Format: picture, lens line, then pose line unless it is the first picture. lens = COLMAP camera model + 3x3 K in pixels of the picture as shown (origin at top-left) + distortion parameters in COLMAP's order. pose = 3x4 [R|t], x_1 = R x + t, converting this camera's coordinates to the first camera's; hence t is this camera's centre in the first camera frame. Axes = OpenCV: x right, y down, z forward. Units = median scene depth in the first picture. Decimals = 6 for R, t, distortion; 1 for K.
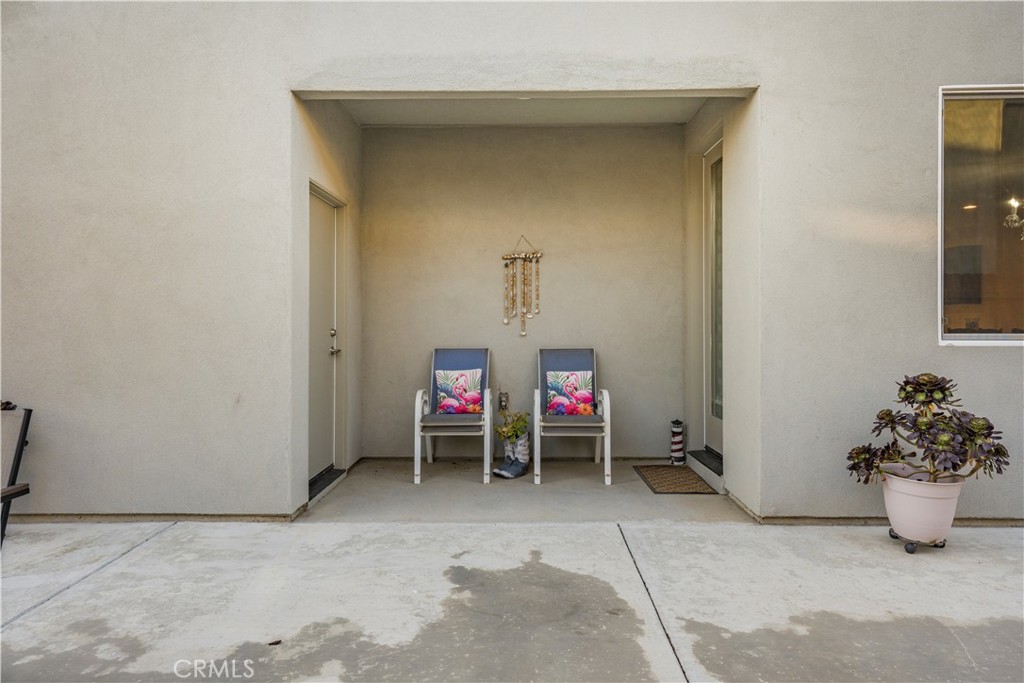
lens RADIAL K [[596.2, 0, 517.7], [0, 596.2, 324.1], [0, 0, 1]] dist [0.010646, 0.003889]
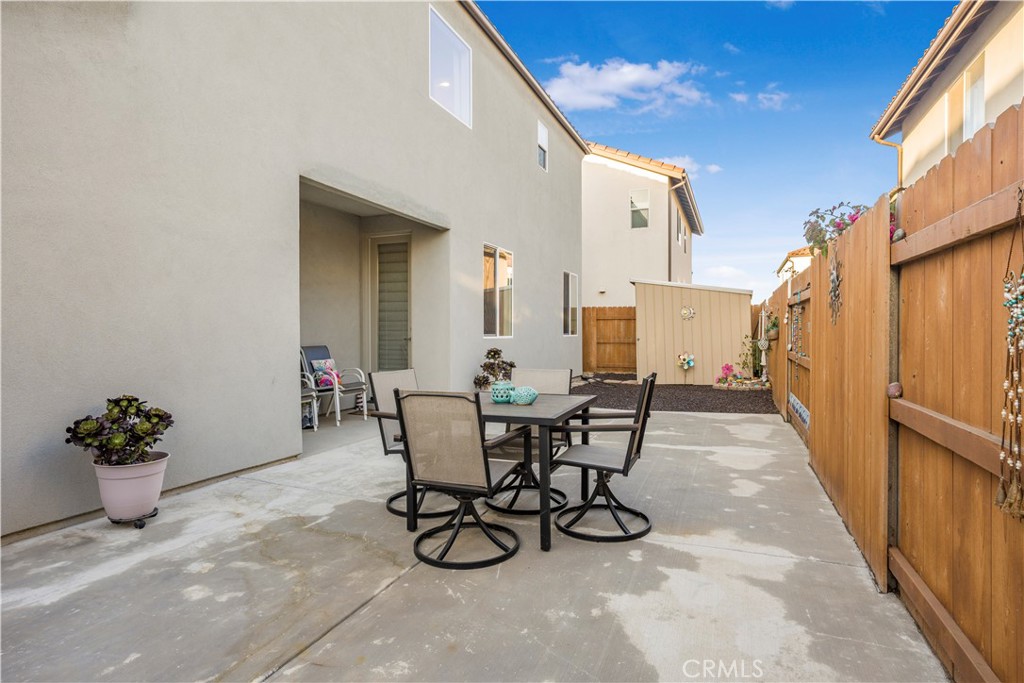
lens RADIAL K [[560.7, 0, 509.8], [0, 560.7, 347.2], [0, 0, 1]] dist [0.023481, 0.000534]
pose [[0.360403, -0.022887, 0.932516, -1.514167], [-0.002435, 0.999672, 0.025476, 0.008477], [-0.932794, -0.011452, 0.360229, -0.015109]]
